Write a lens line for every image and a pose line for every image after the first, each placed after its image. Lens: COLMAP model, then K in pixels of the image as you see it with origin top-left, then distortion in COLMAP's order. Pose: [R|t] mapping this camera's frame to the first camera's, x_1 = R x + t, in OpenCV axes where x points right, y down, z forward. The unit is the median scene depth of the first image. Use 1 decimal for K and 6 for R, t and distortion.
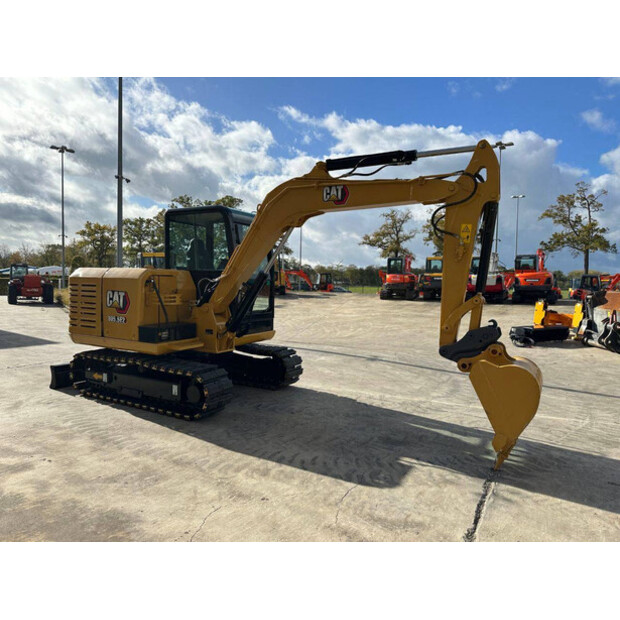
lens RADIAL K [[442.7, 0, 307.9], [0, 442.7, 308.9], [0, 0, 1]] dist [0.014217, -0.014442]
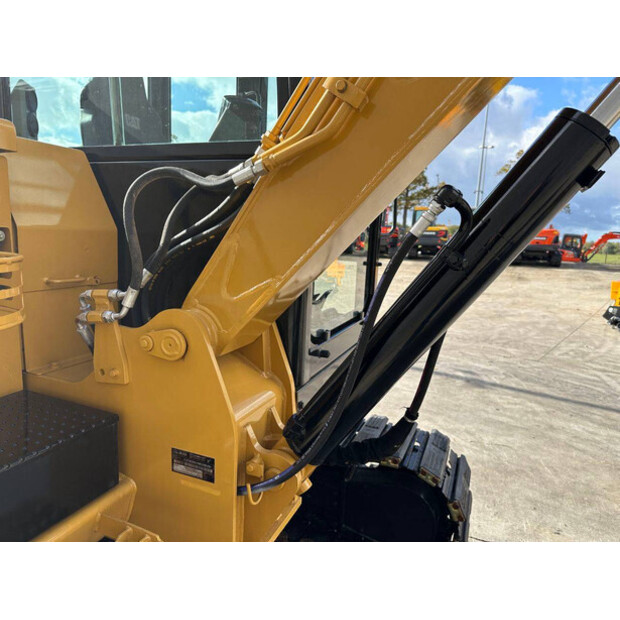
lens RADIAL K [[442.7, 0, 309.8], [0, 442.7, 311.7], [0, 0, 1]] dist [0.014217, -0.014442]
pose [[0.991205, 0.000035, 0.132332, -0.198310], [-0.014076, 0.994355, 0.105164, -0.031185], [-0.131581, -0.106101, 0.985611, 0.814233]]
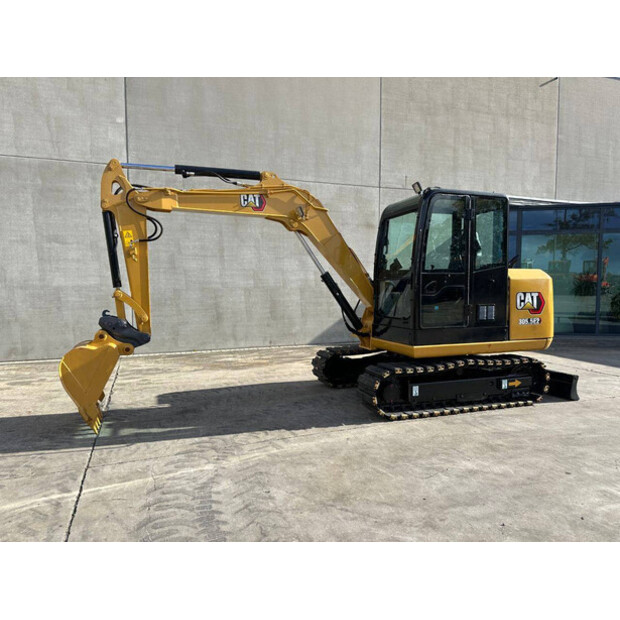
lens RADIAL K [[442.7, 0, 307.1], [0, 442.7, 311.3], [0, 0, 1]] dist [0.014217, -0.014442]
pose [[-0.655084, 0.032923, -0.754839, 0.703504], [-0.049270, 0.995062, 0.086159, -0.072992], [0.753948, 0.093632, -0.650227, 1.593802]]
